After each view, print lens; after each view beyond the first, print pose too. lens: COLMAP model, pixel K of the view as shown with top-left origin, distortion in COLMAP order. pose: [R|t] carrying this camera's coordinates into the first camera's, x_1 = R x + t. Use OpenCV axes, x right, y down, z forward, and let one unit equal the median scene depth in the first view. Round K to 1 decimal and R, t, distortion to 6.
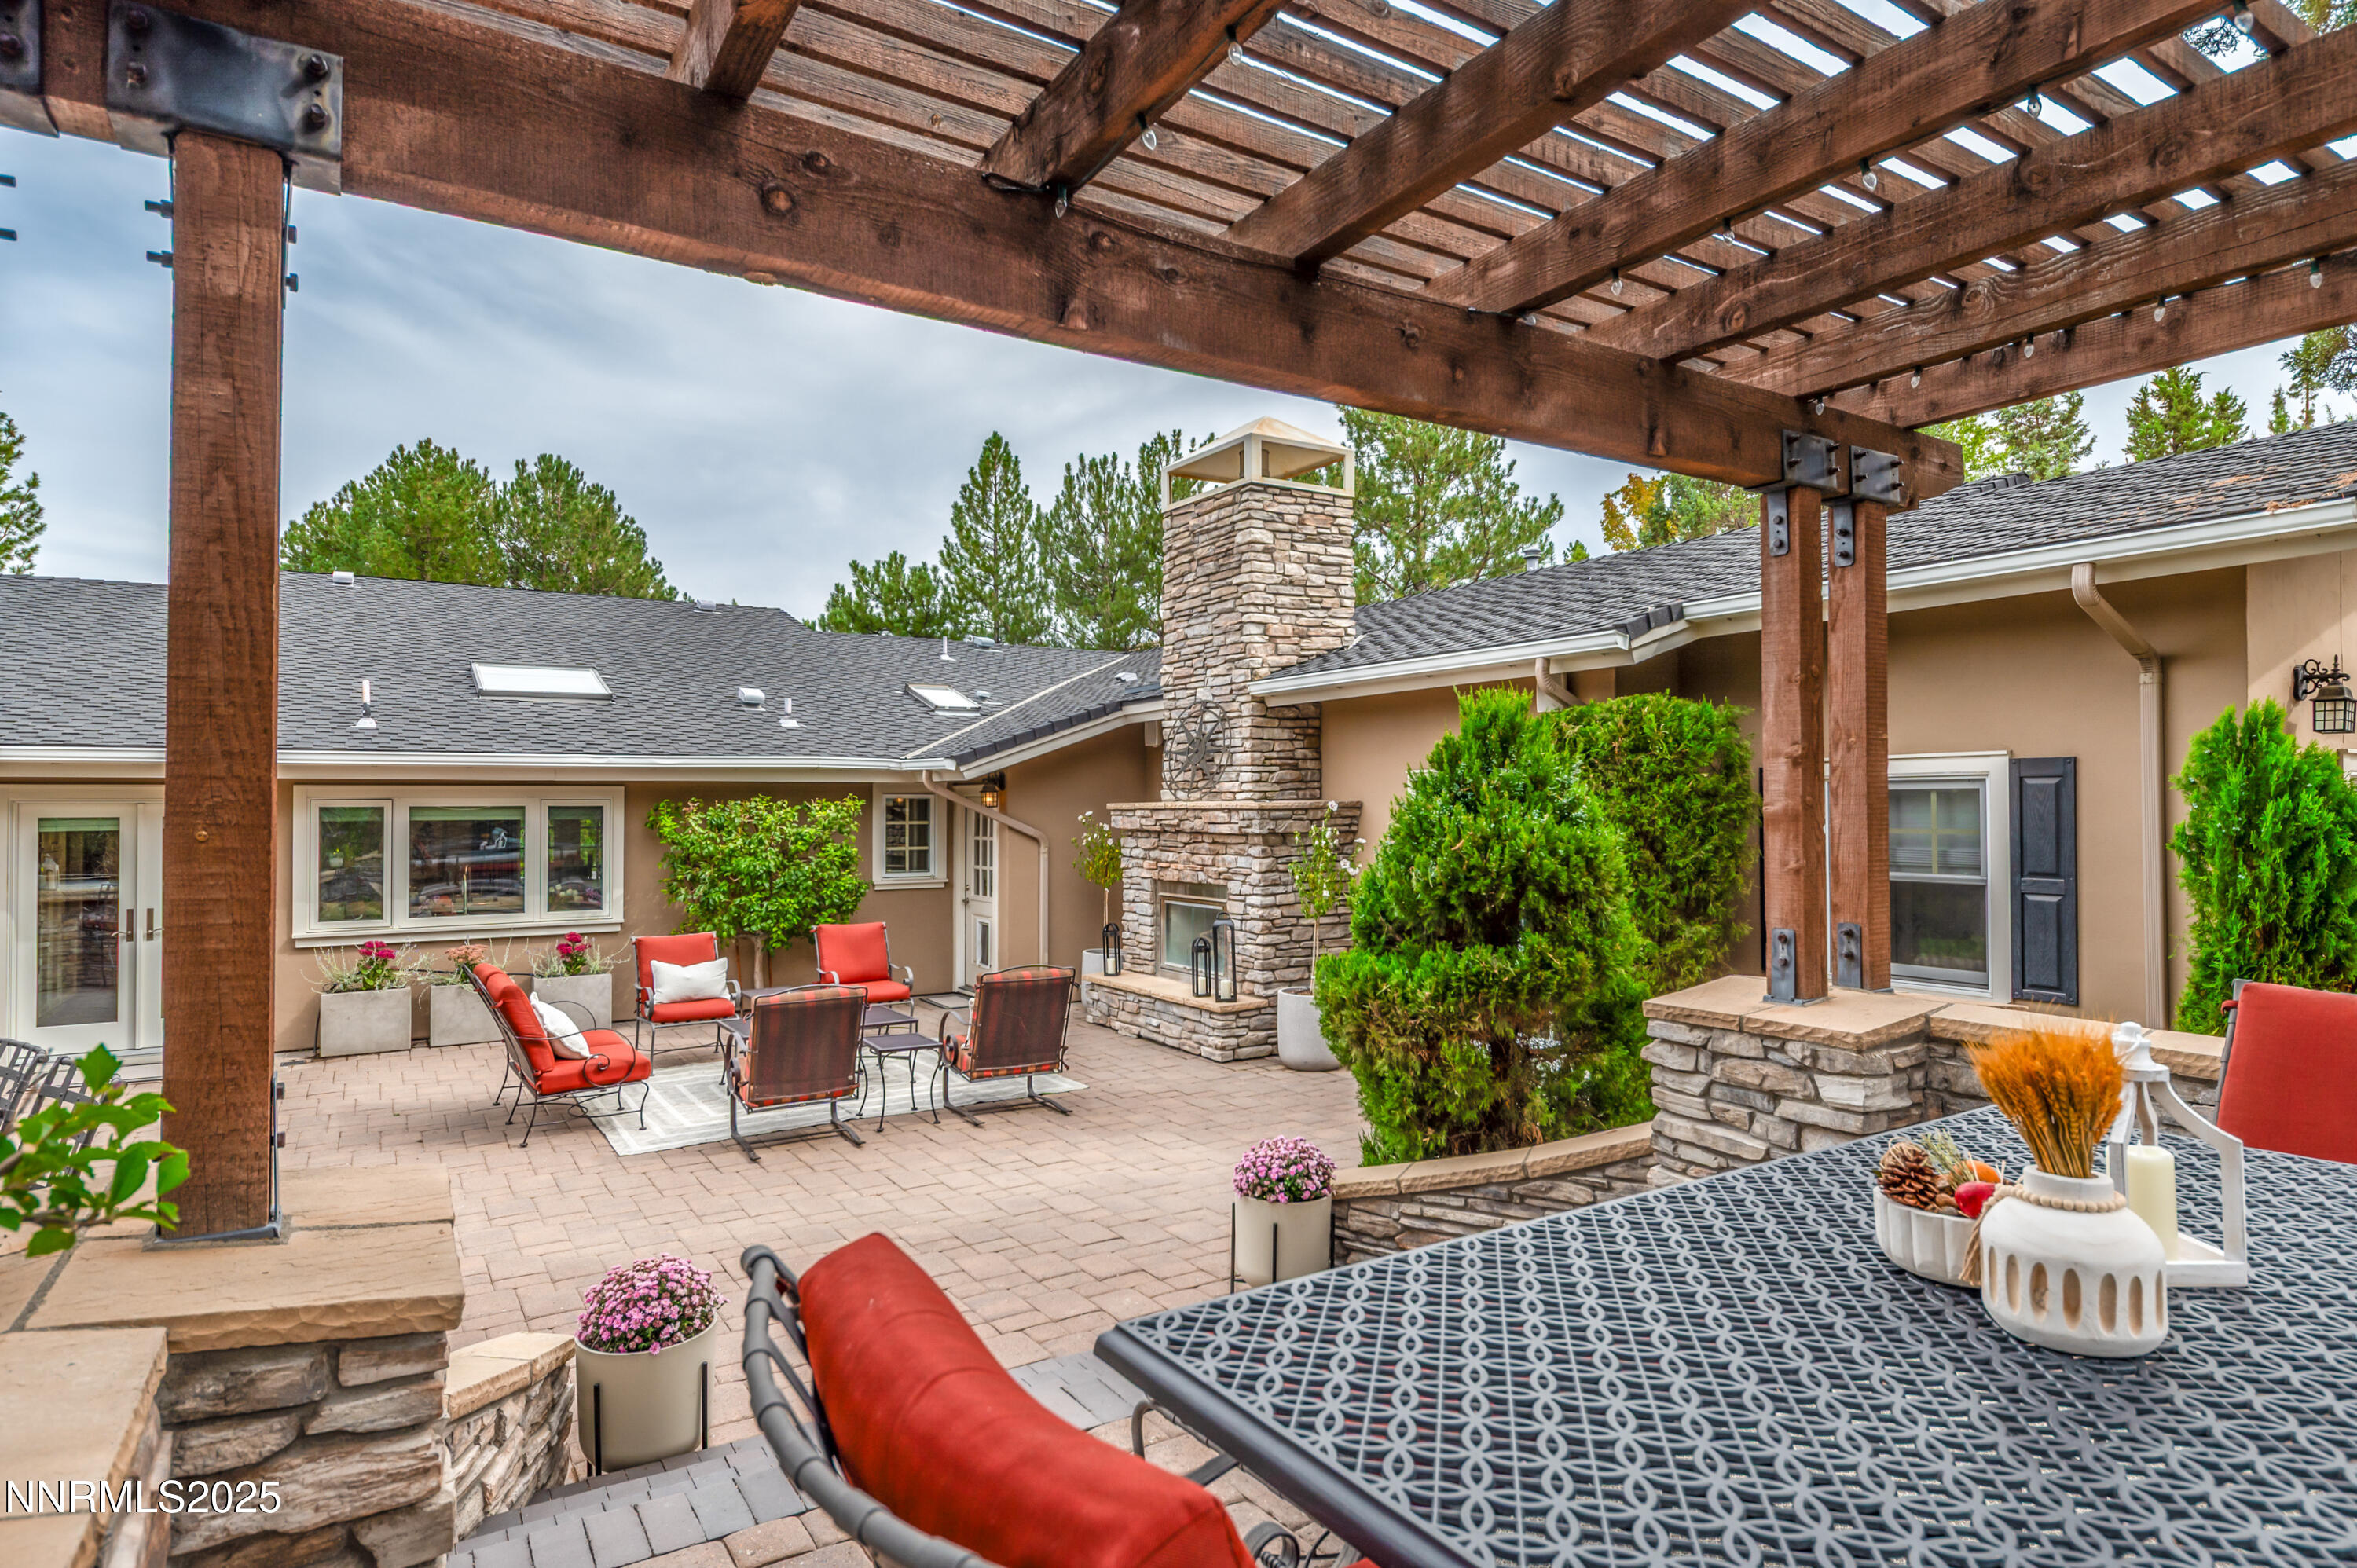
lens RADIAL K [[1247.5, 0, 1179.7], [0, 1247.5, 789.4], [0, 0, 1]] dist [0.001770, 0.000436]
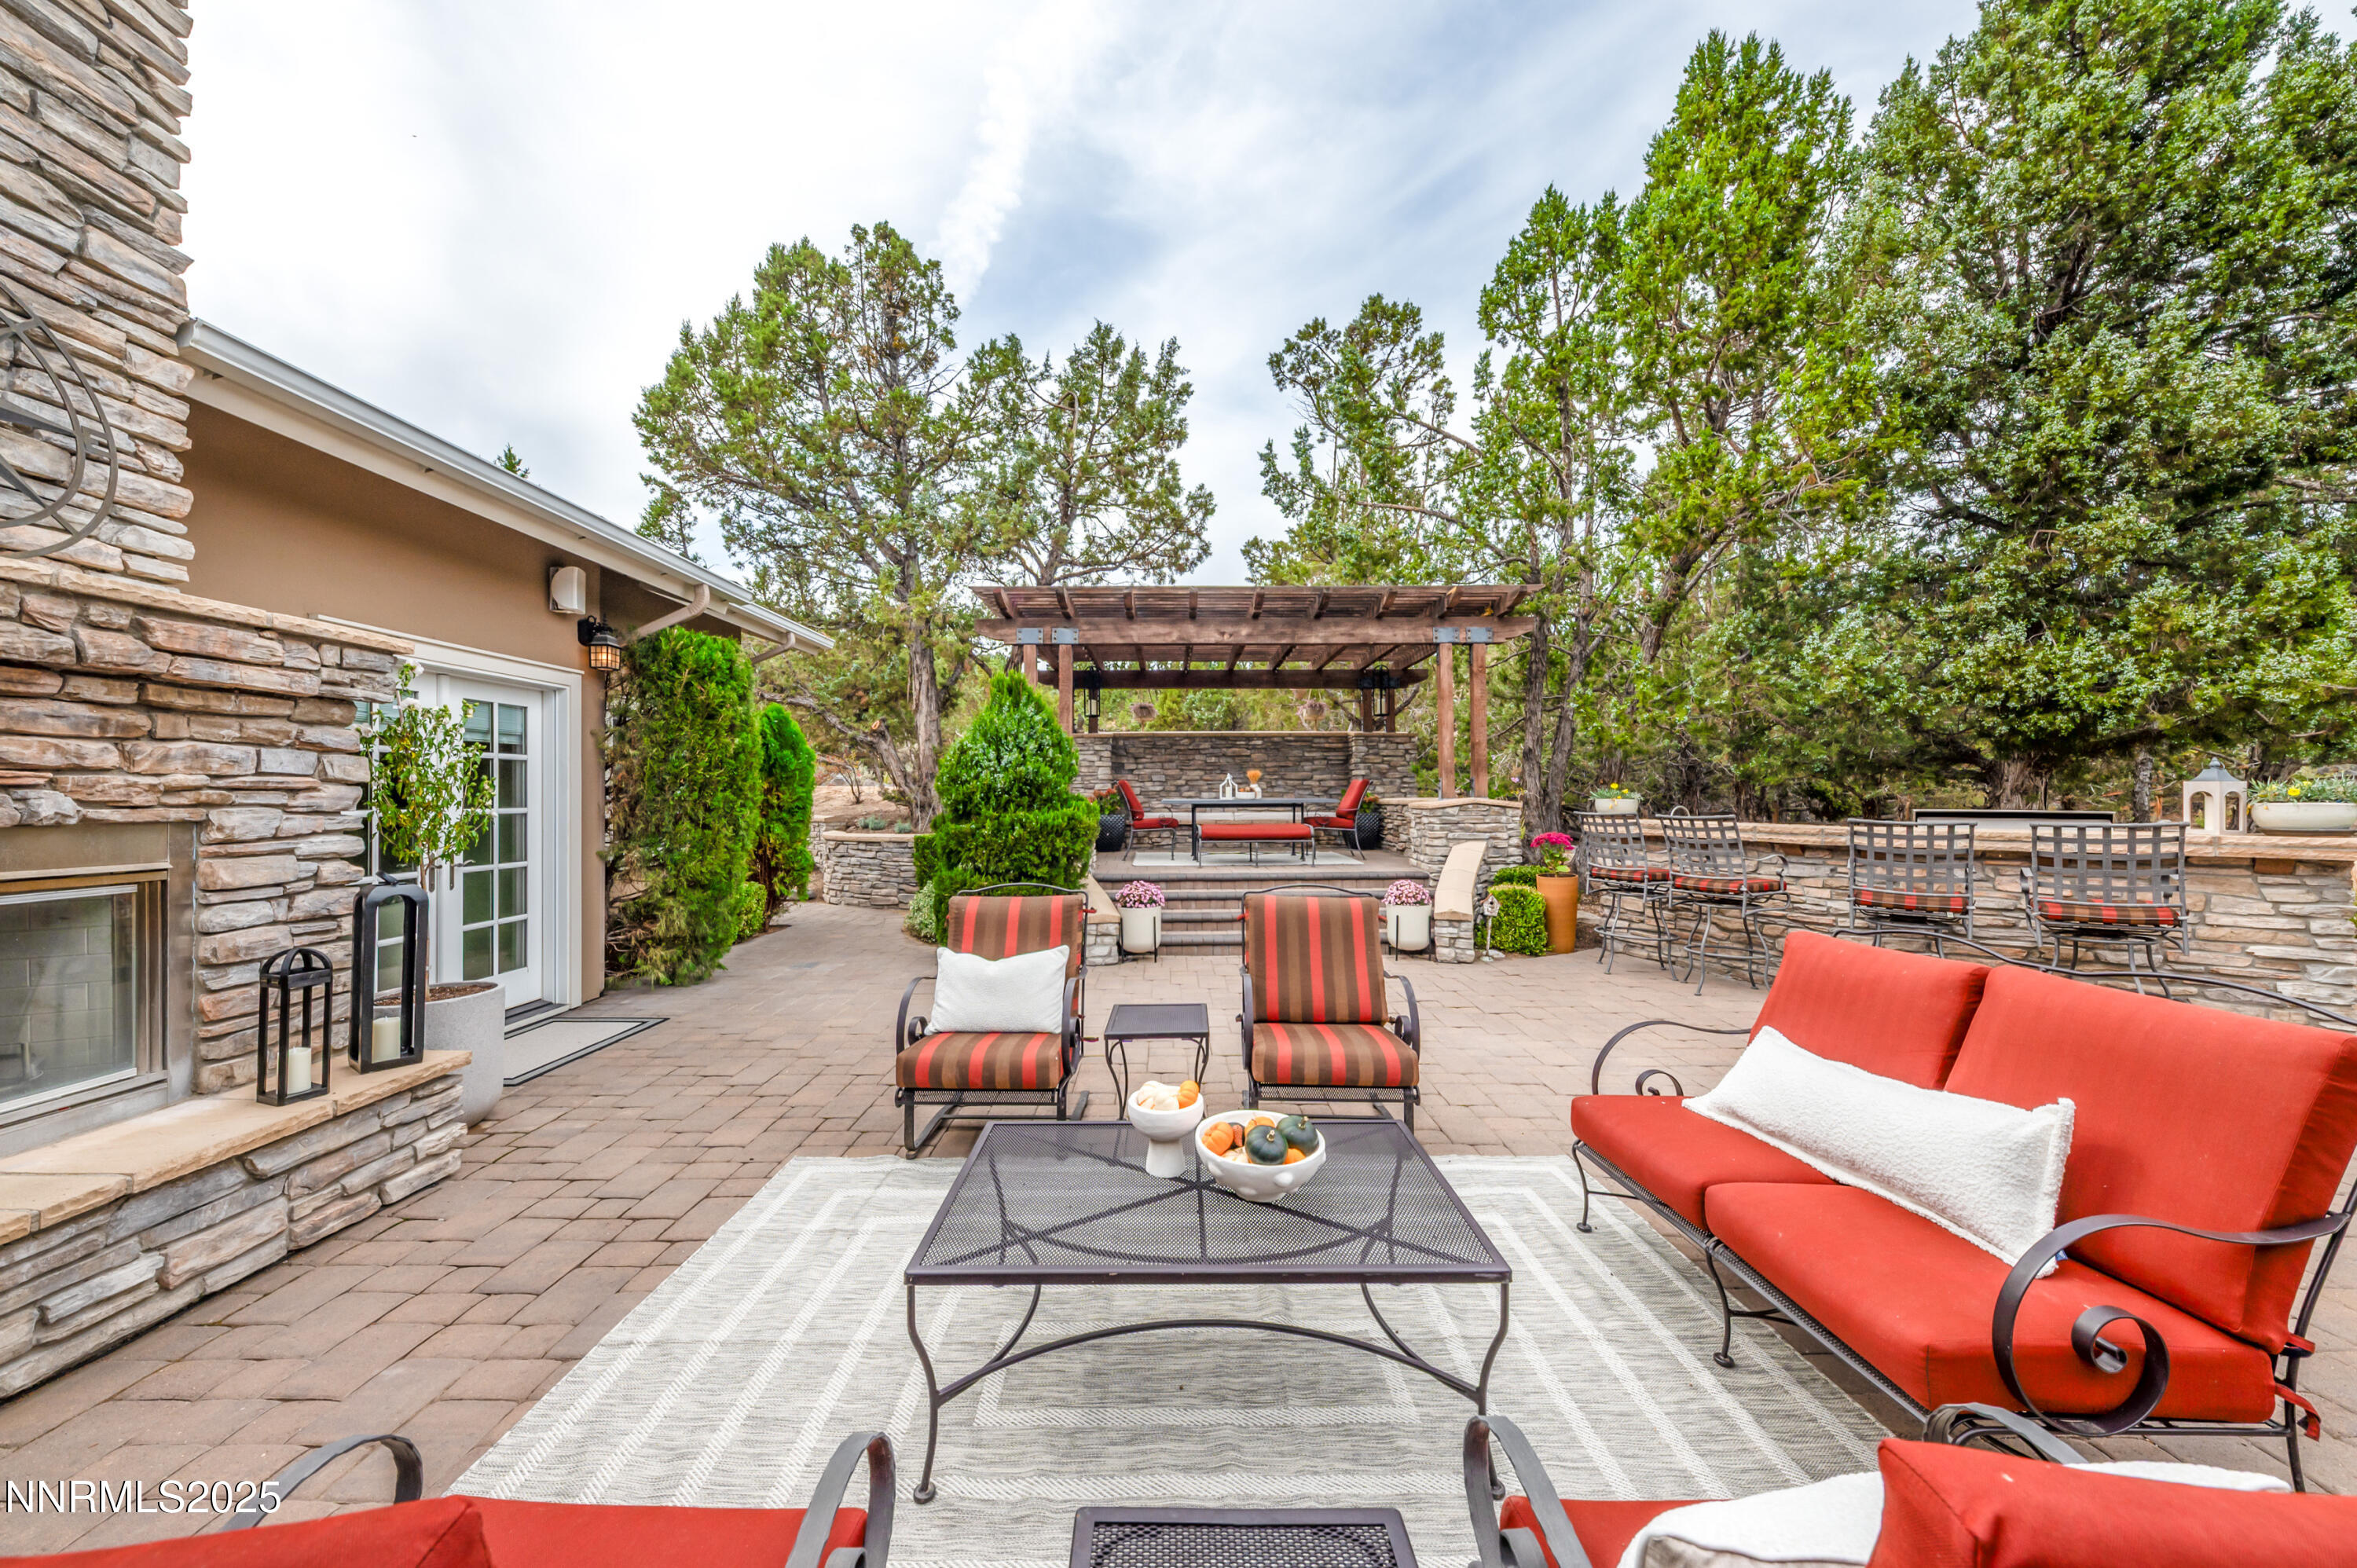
lens RADIAL K [[821.6, 0, 1170.4], [0, 821.6, 787.9], [0, 0, 1]] dist [0.006749, -0.001835]
pose [[-0.843822, 0.011861, 0.536493, -0.328622], [-0.002834, 0.999643, -0.026558, 0.067720], [-0.536616, -0.023930, -0.843487, 0.982761]]
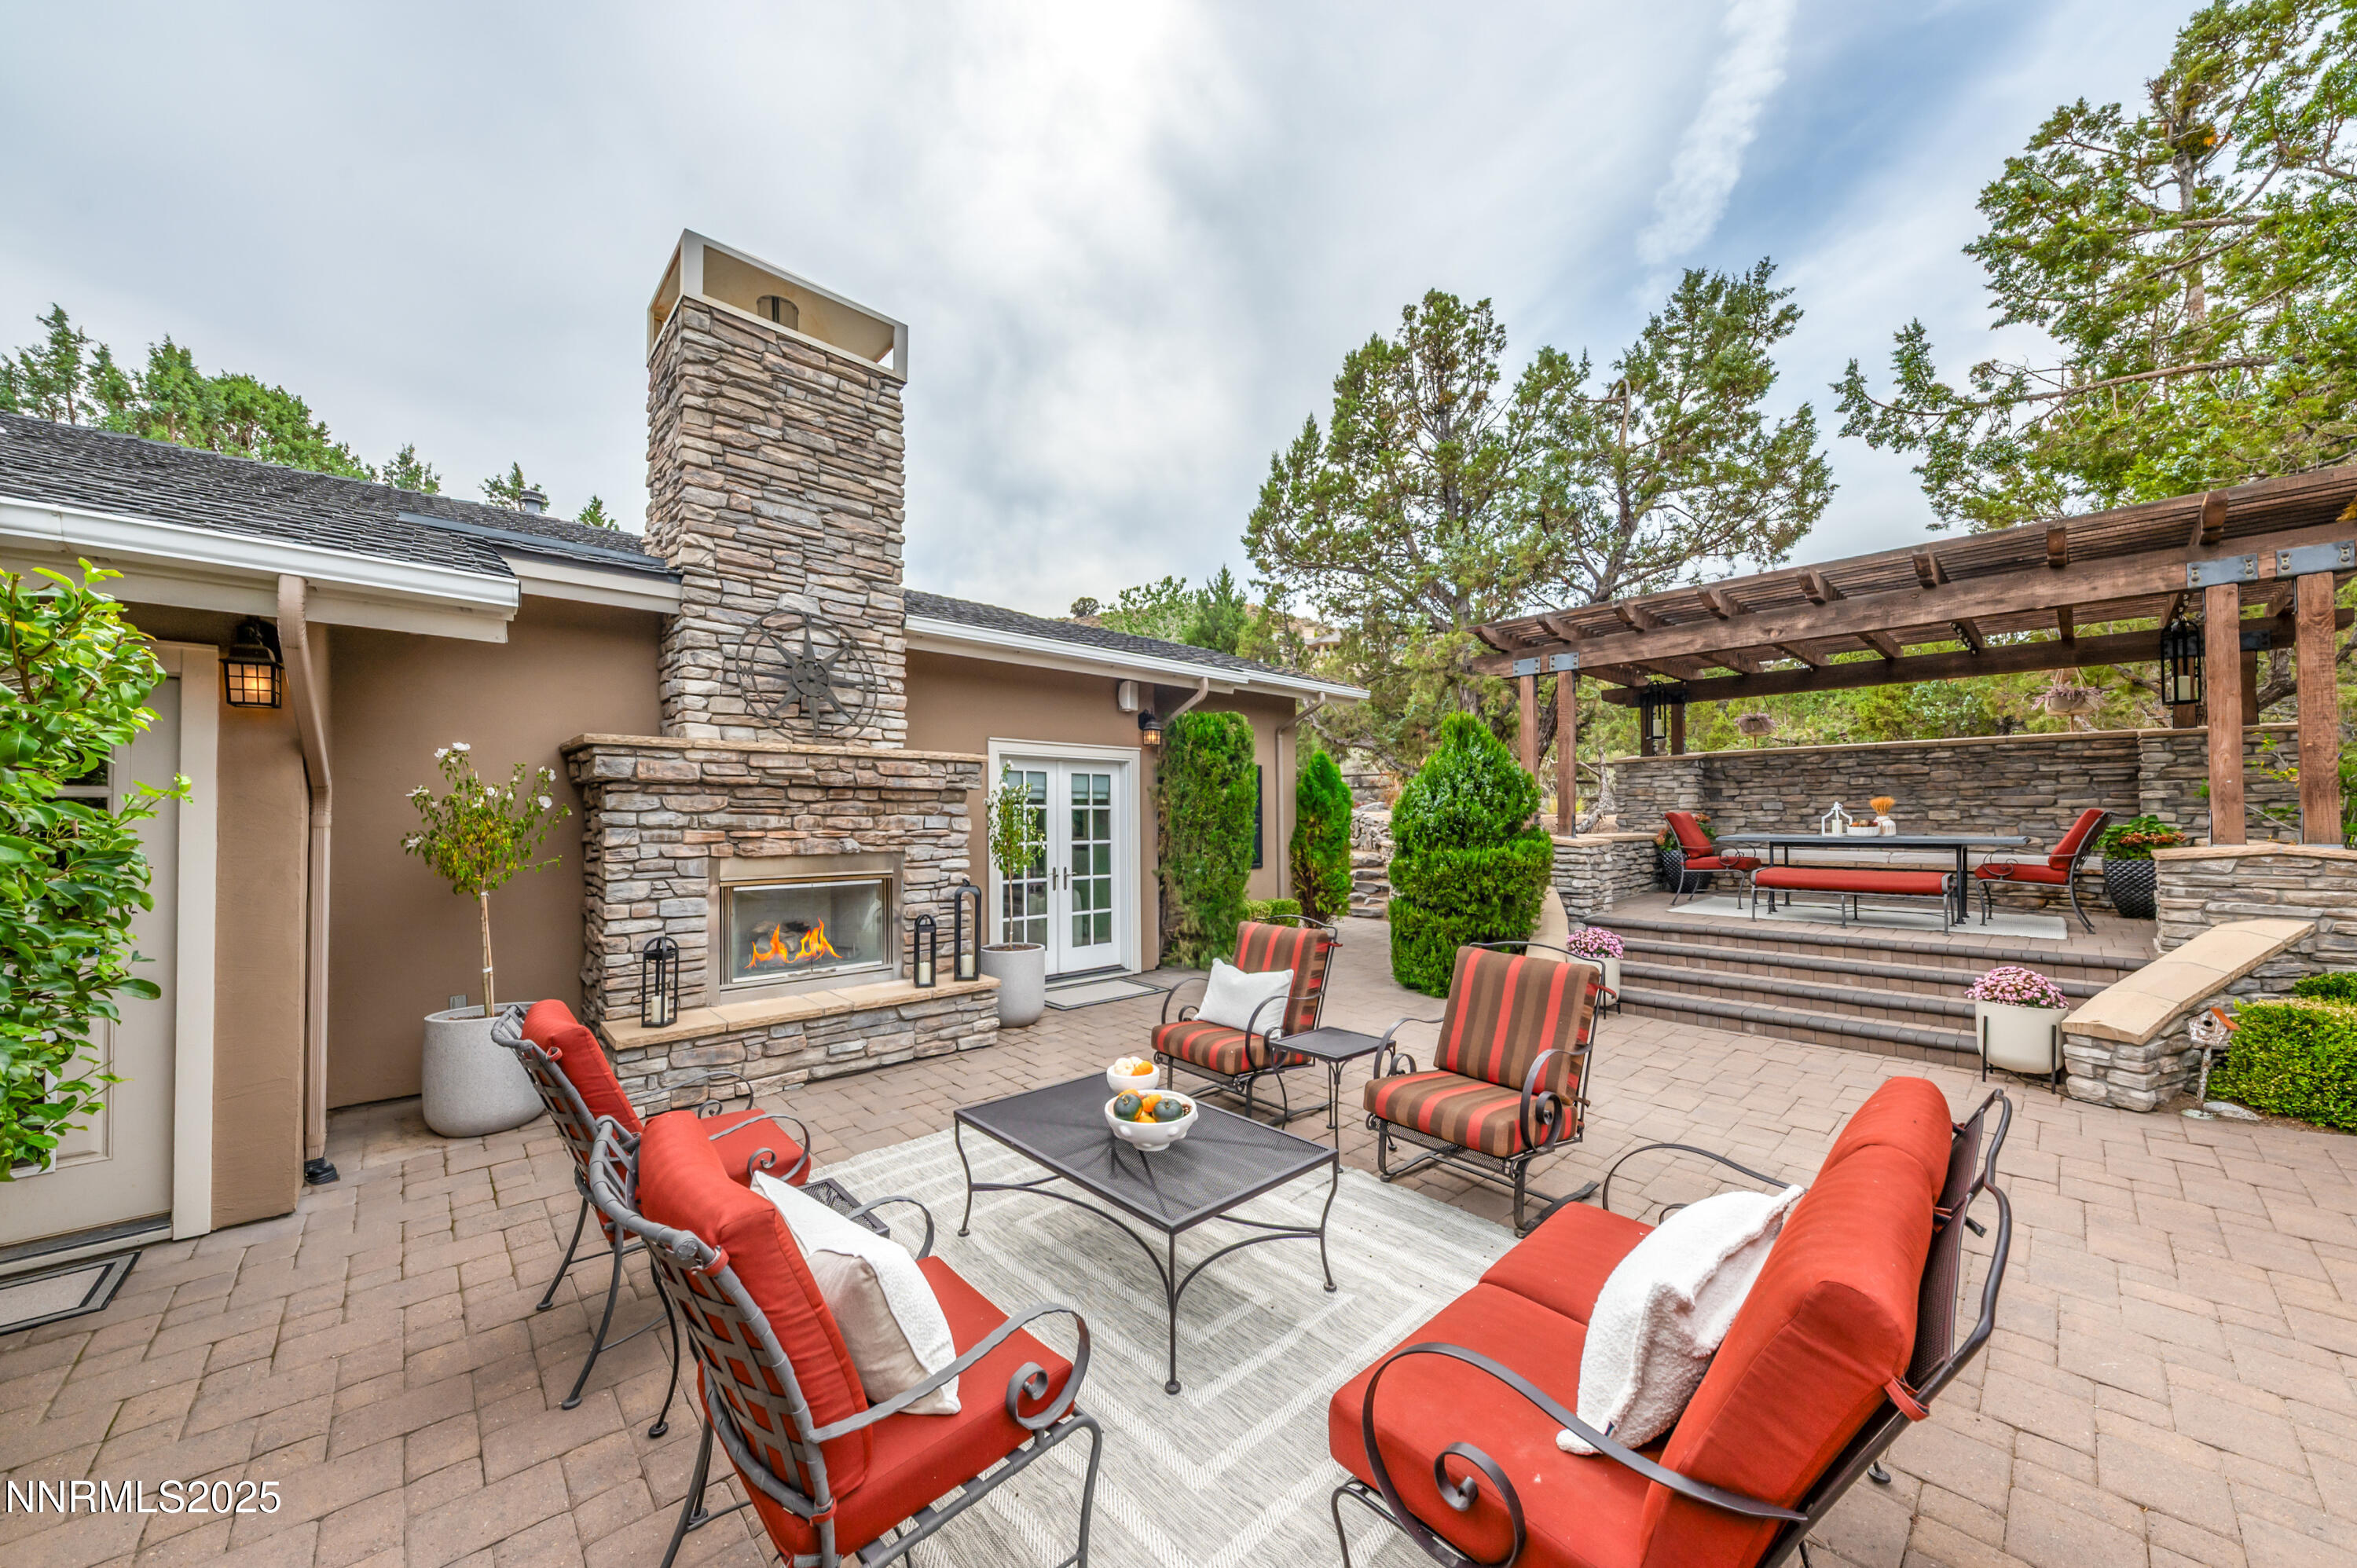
lens RADIAL K [[821.6, 0, 1160.2], [0, 821.6, 814.2], [0, 0, 1]] dist [0.006749, -0.001835]
pose [[-0.164337, 0.008050, 0.986371, -0.496416], [-0.012587, 0.999868, -0.010257, 0.051760], [-0.986324, -0.014101, -0.164214, 0.857803]]
